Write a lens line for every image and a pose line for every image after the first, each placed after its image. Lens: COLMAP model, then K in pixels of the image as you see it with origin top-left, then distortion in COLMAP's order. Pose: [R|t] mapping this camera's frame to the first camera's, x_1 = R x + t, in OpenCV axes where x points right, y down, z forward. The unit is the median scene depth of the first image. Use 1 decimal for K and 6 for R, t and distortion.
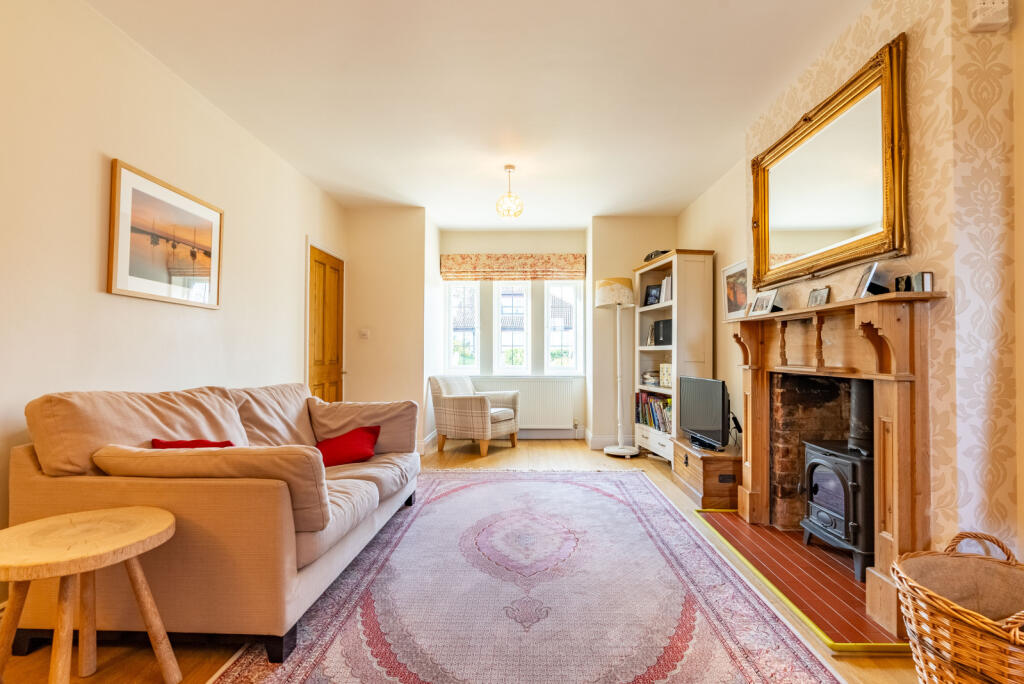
lens RADIAL K [[479.8, 0, 511.2], [0, 479.8, 344.4], [0, 0, 1]] dist [-0.038499, 0.015319]
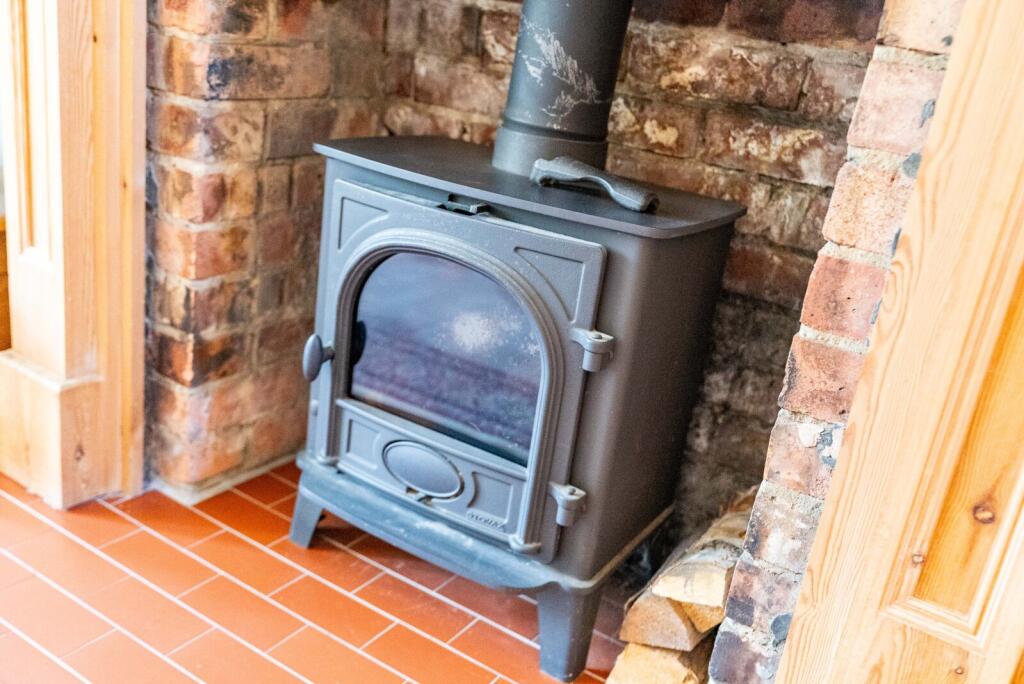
lens RADIAL K [[954.2, 0, 508.1], [0, 954.2, 344.9], [0, 0, 1]] dist [0.011481, 0.000000]
pose [[0.507006, -0.224452, 0.832206, 0.251855], [-0.144773, 0.929608, 0.338923, 0.118287], [-0.849697, -0.292317, 0.438822, 0.658153]]
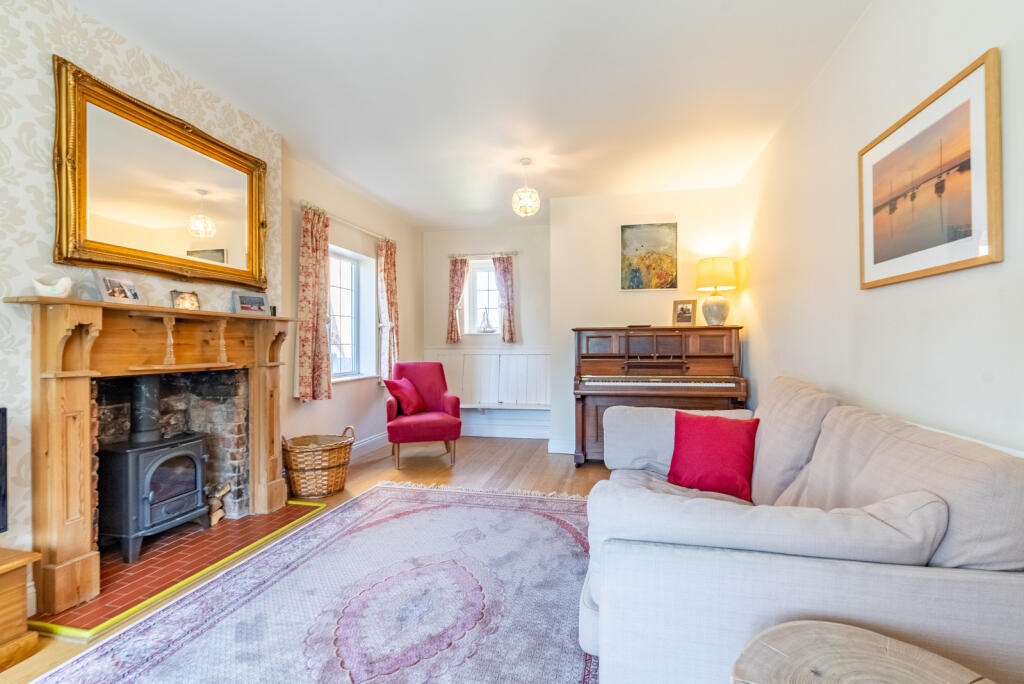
lens RADIAL K [[479.8, 0, 512.6], [0, 479.8, 345.7], [0, 0, 1]] dist [-0.038499, 0.015319]
pose [[-0.983797, 0.004470, 0.179232, -0.238186], [0.000695, 0.999777, -0.021119, 0.025309], [-0.179287, -0.020652, -0.983580, 1.656412]]
